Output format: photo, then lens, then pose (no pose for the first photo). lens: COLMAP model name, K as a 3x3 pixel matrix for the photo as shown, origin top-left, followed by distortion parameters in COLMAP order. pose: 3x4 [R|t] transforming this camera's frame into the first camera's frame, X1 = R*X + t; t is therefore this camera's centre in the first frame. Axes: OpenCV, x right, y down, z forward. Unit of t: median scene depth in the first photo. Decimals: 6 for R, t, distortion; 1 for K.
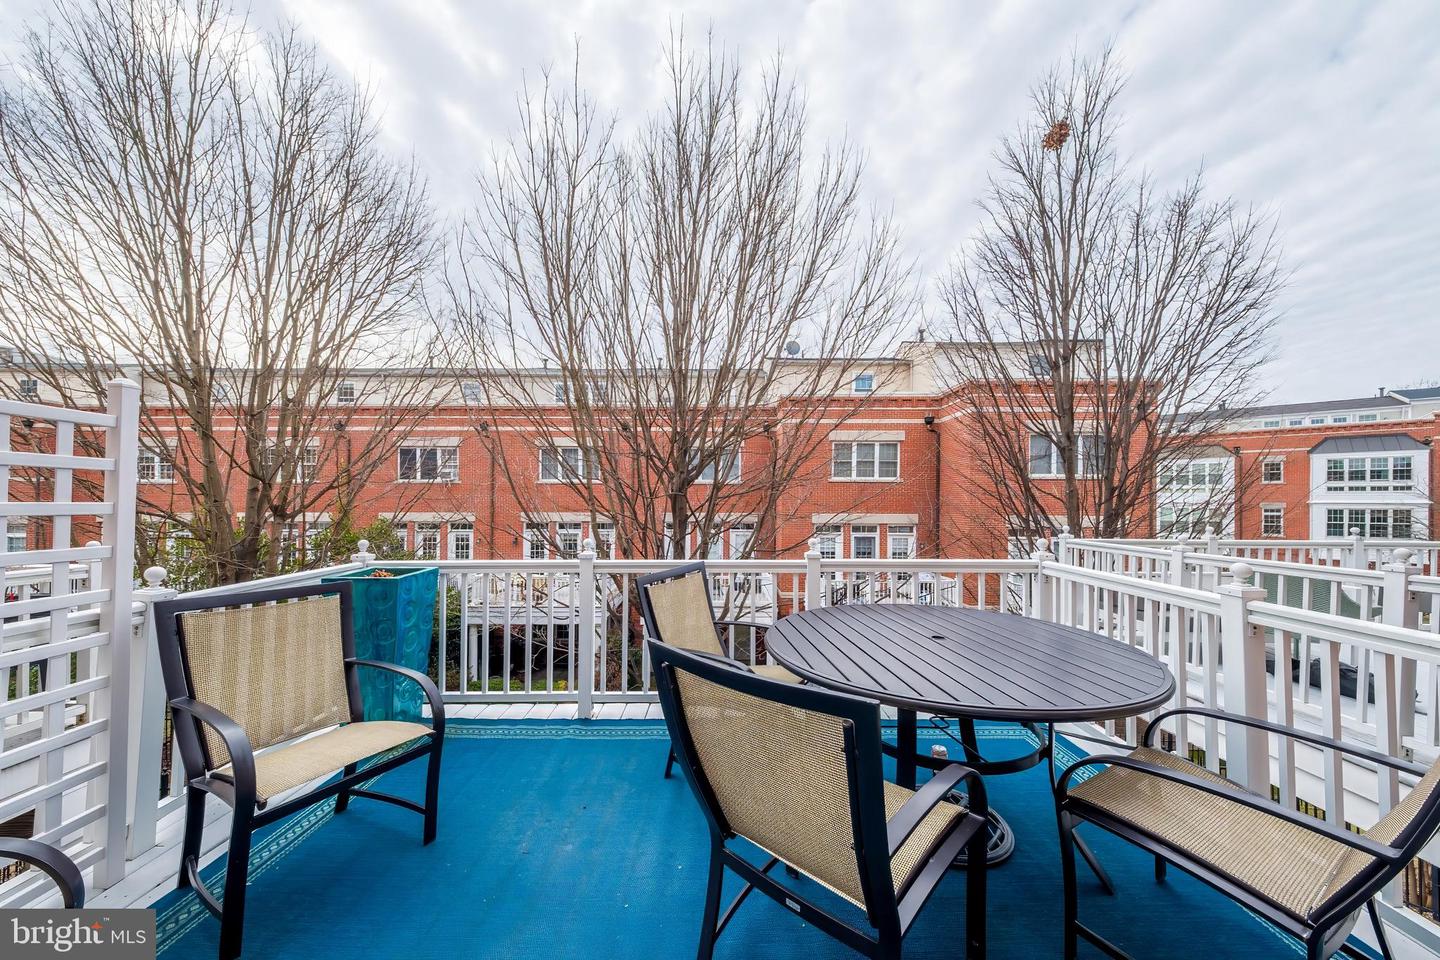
lens RADIAL K [[493.5, 0, 720.0], [0, 493.5, 497.2], [0, 0, 1]] dist [0.001276, 0.000002]
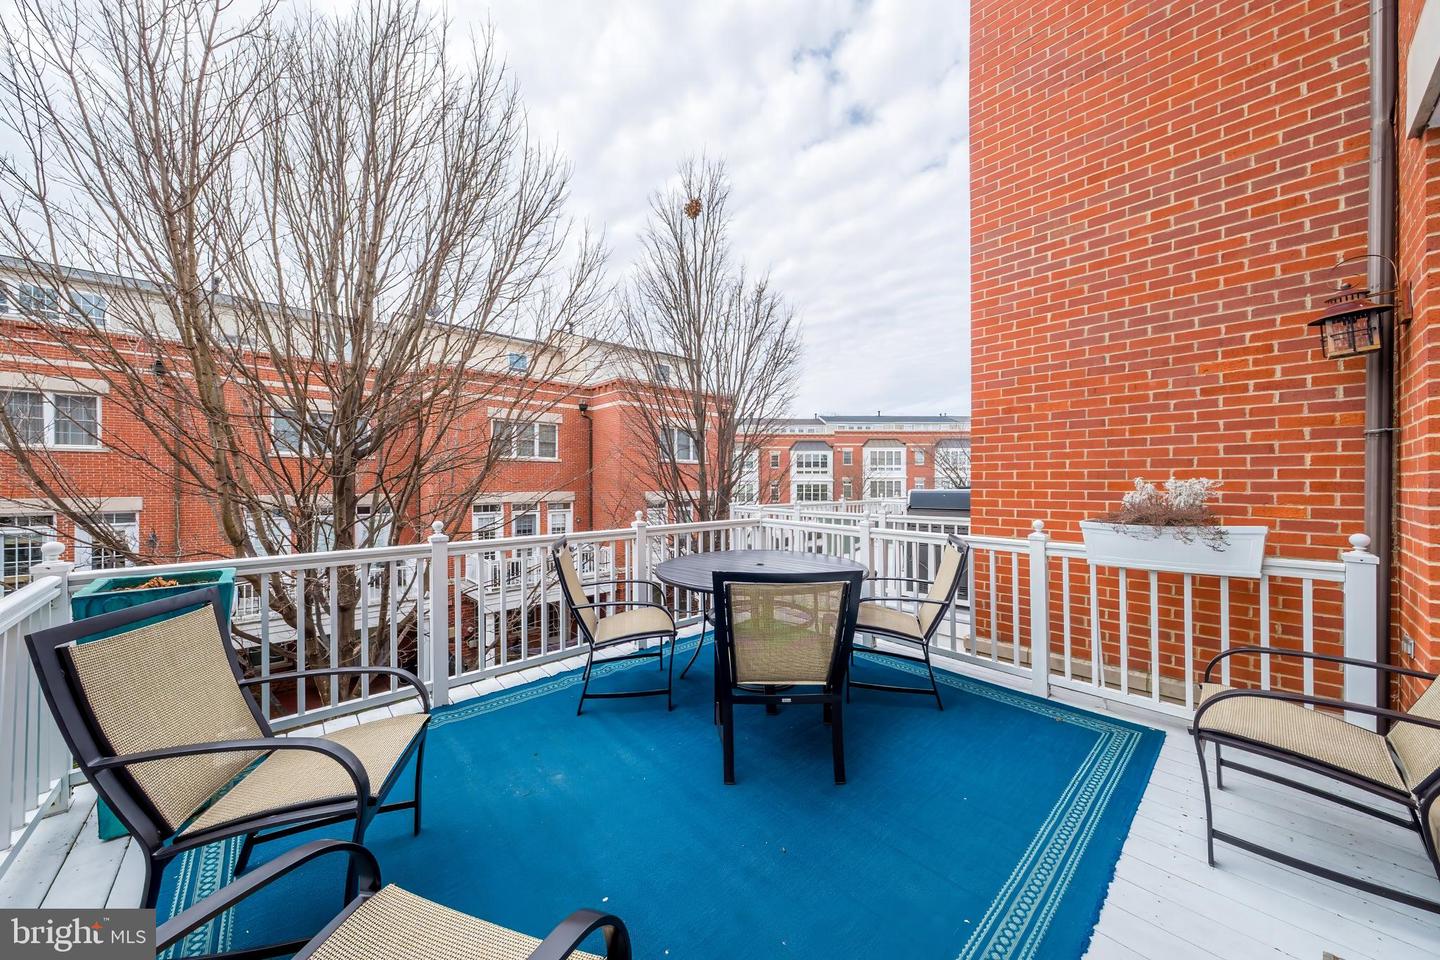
lens RADIAL K [[490.4, 0, 720.0], [0, 490.4, 480.0], [0, 0, 1]] dist [-0.015517, 0.000028]
pose [[0.725341, -0.000167, 0.688390, -0.159935], [-0.006410, 0.999955, 0.006996, -0.001655], [-0.688360, -0.009487, 0.725307, -0.018779]]
